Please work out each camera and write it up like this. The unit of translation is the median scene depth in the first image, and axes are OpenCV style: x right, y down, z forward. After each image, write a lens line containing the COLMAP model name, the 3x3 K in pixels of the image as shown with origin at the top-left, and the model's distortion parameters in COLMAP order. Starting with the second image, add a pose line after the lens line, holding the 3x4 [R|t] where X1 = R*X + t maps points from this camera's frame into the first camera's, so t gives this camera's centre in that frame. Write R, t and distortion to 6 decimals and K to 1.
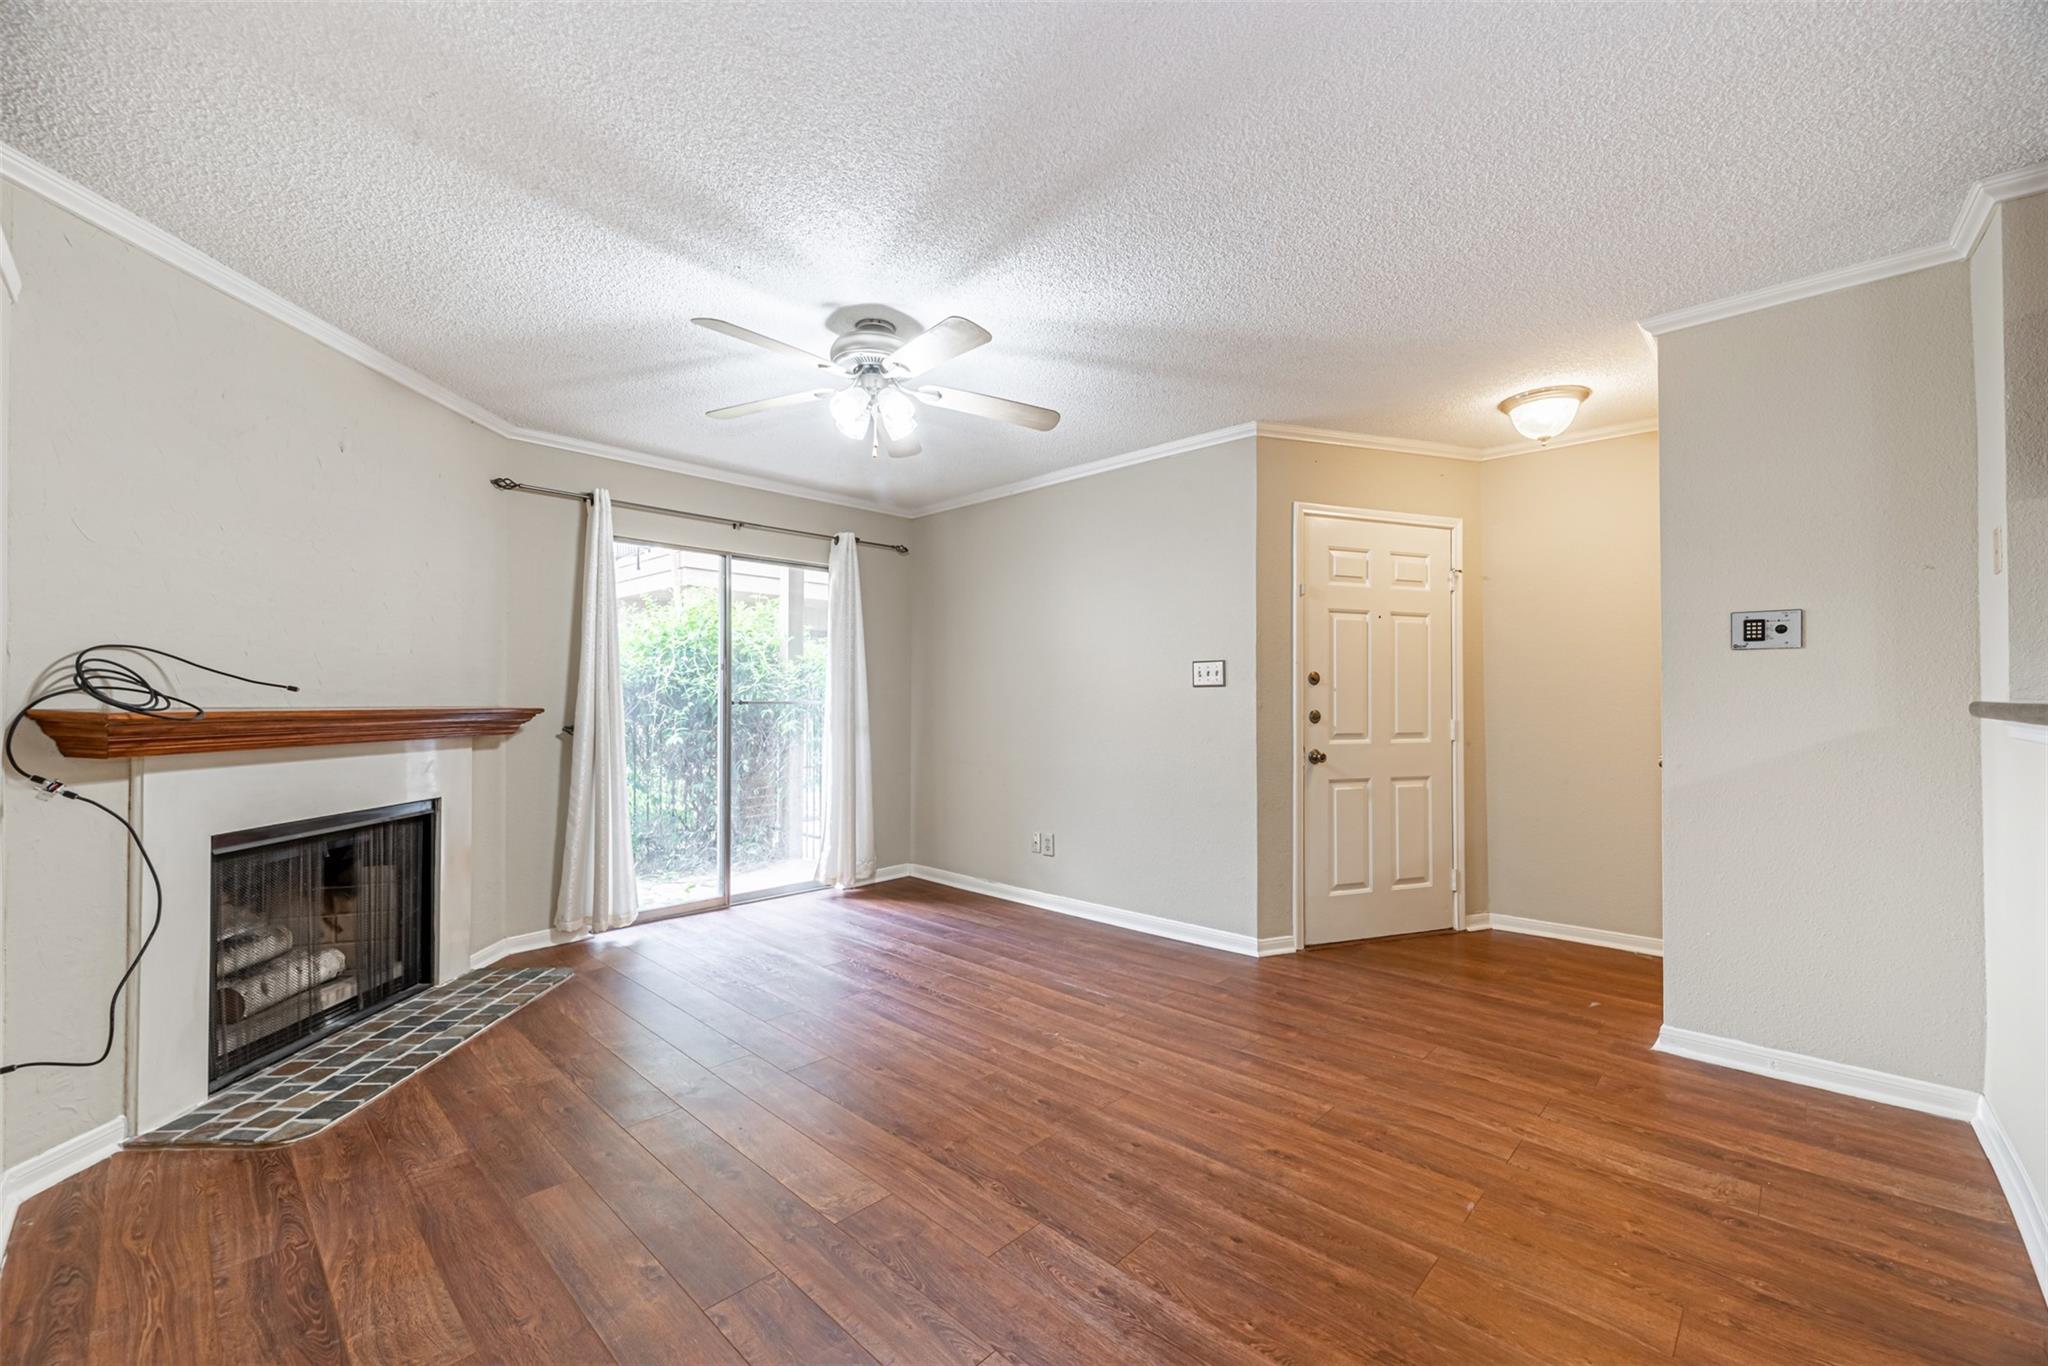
lens RADIAL K [[826.9, 0, 1026.1], [0, 826.9, 691.1], [0, 0, 1]] dist [-0.001595, 0.000030]
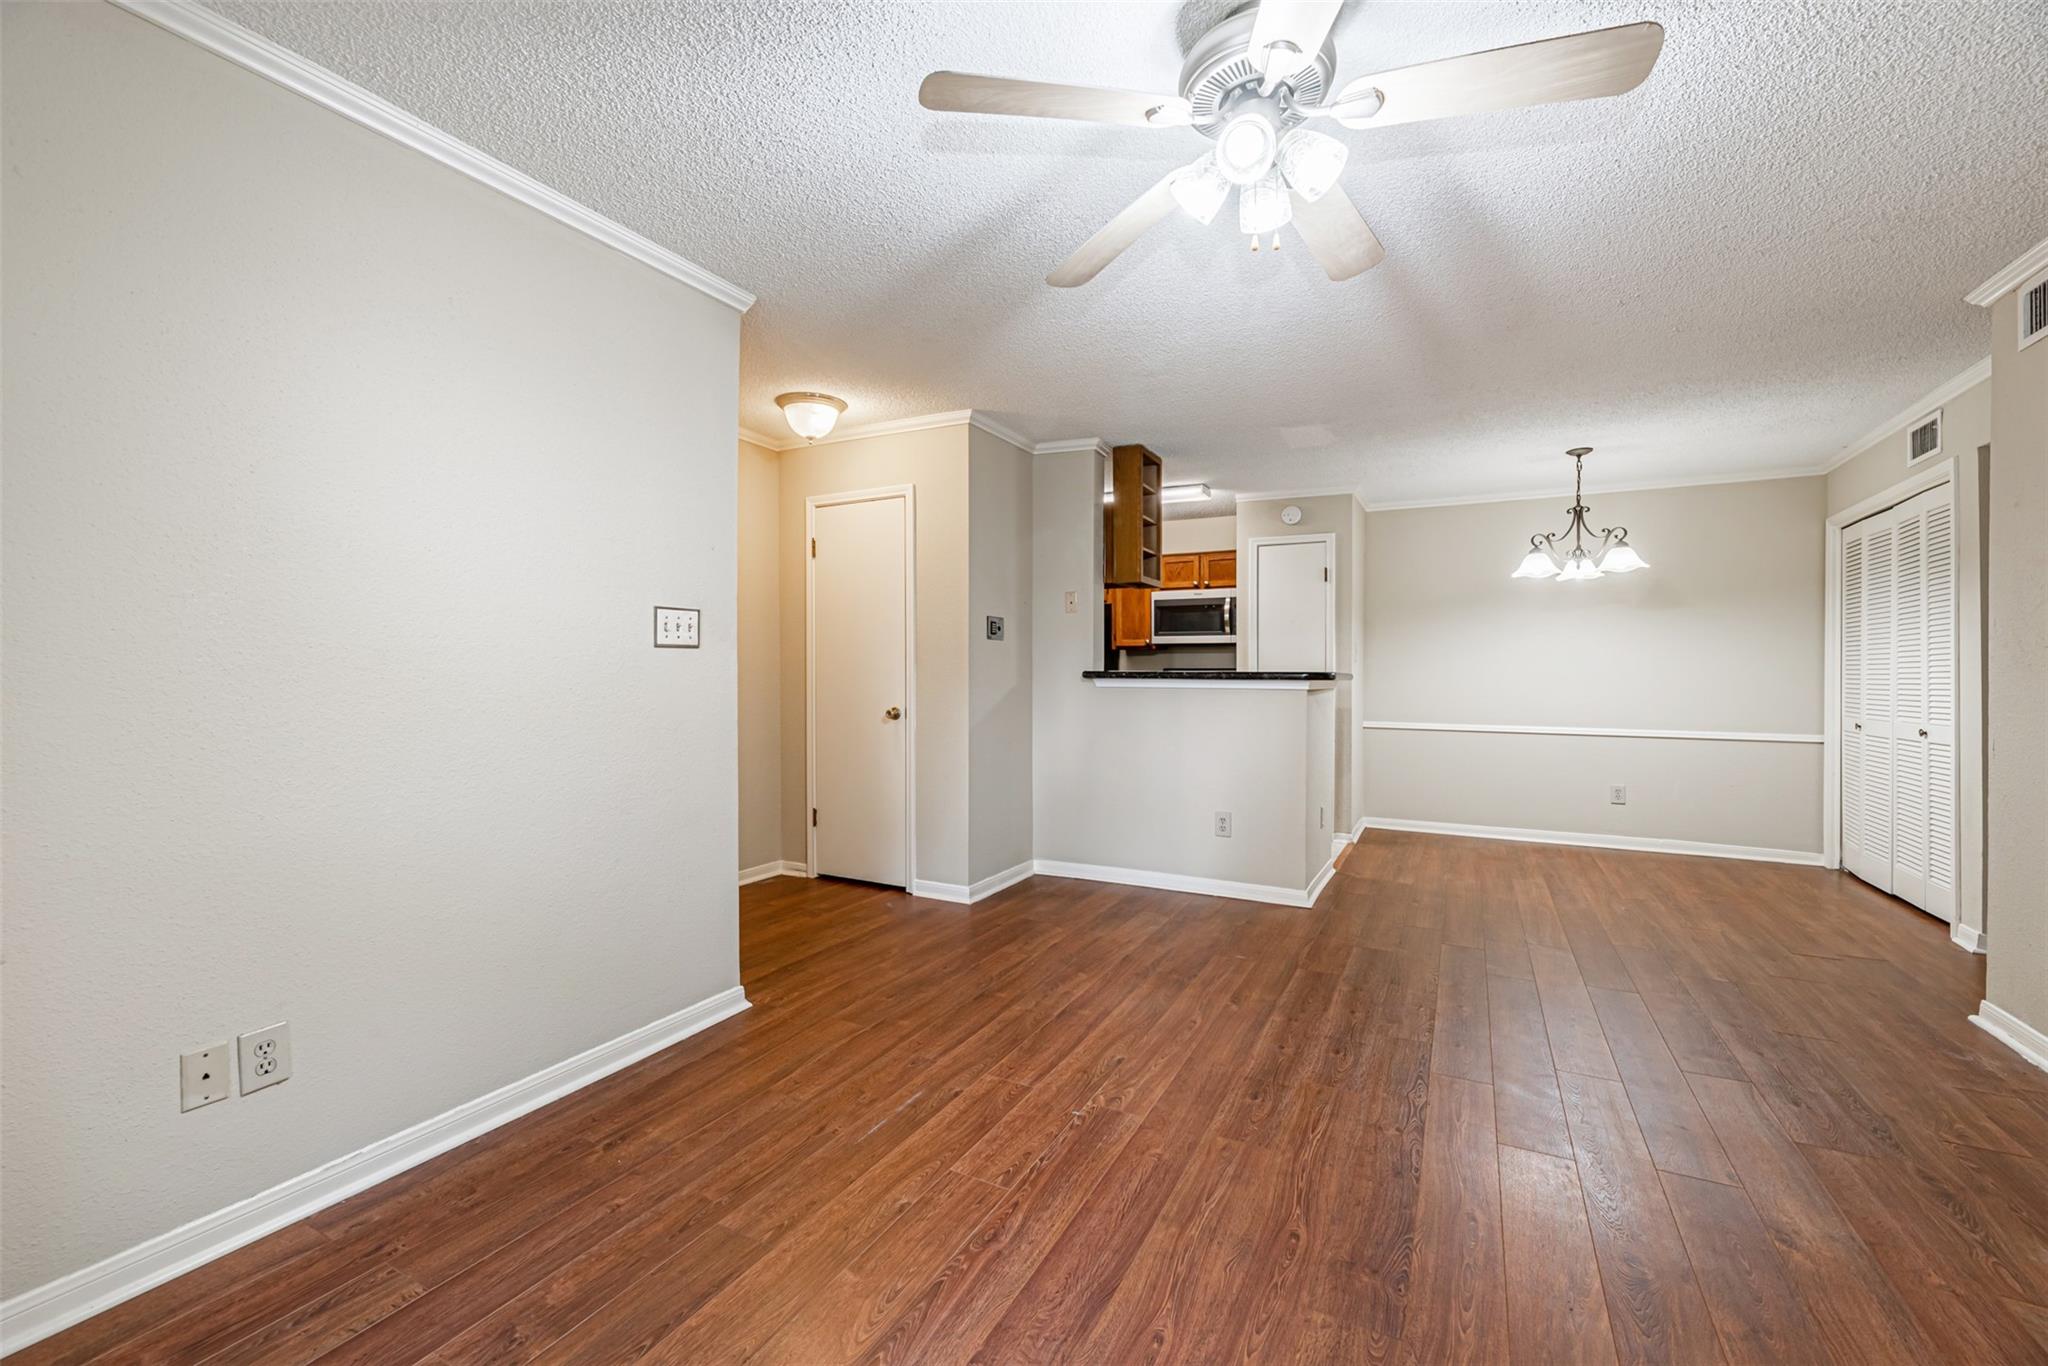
lens RADIAL K [[833.4, 0, 1024.1], [0, 833.4, 677.5], [0, 0, 1]] dist [-0.000865, -0.000286]
pose [[-0.271555, -0.007020, 0.962397, -0.697524], [-0.013704, 0.999900, 0.003427, 0.017913], [-0.962325, -0.012258, -0.271624, 1.294706]]
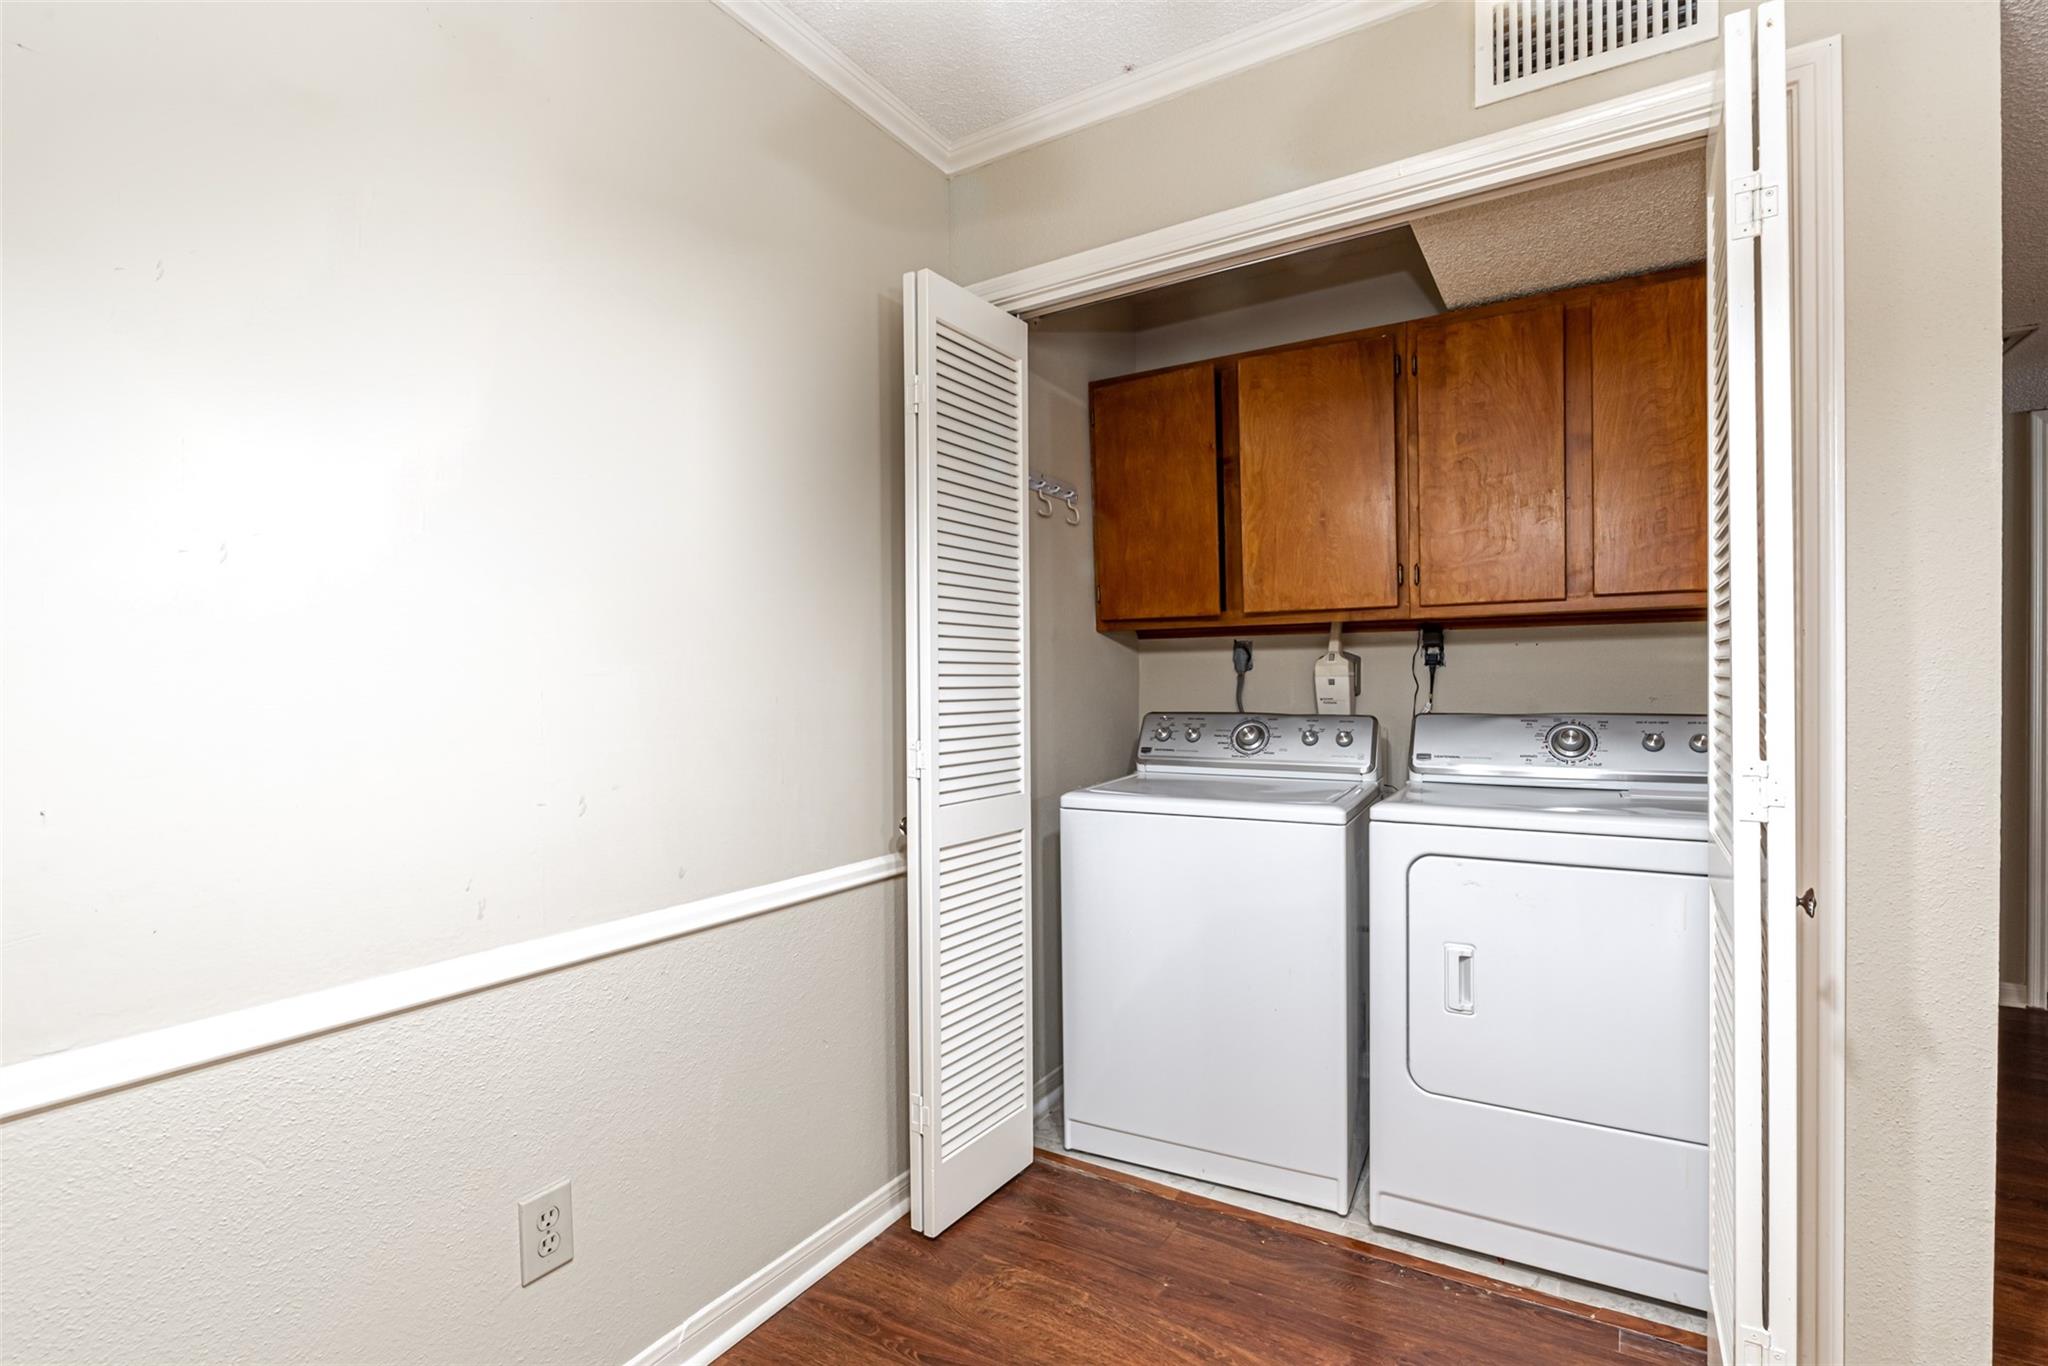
lens RADIAL K [[959.6, 0, 1020.8], [0, 959.6, 687.4], [0, 0, 1]] dist [-0.000802, -0.000189]
pose [[-0.975952, 0.007295, -0.217861, 0.694453], [0.008838, 0.999942, -0.006109, -0.000047], [0.217804, -0.007888, -0.975961, -0.059920]]
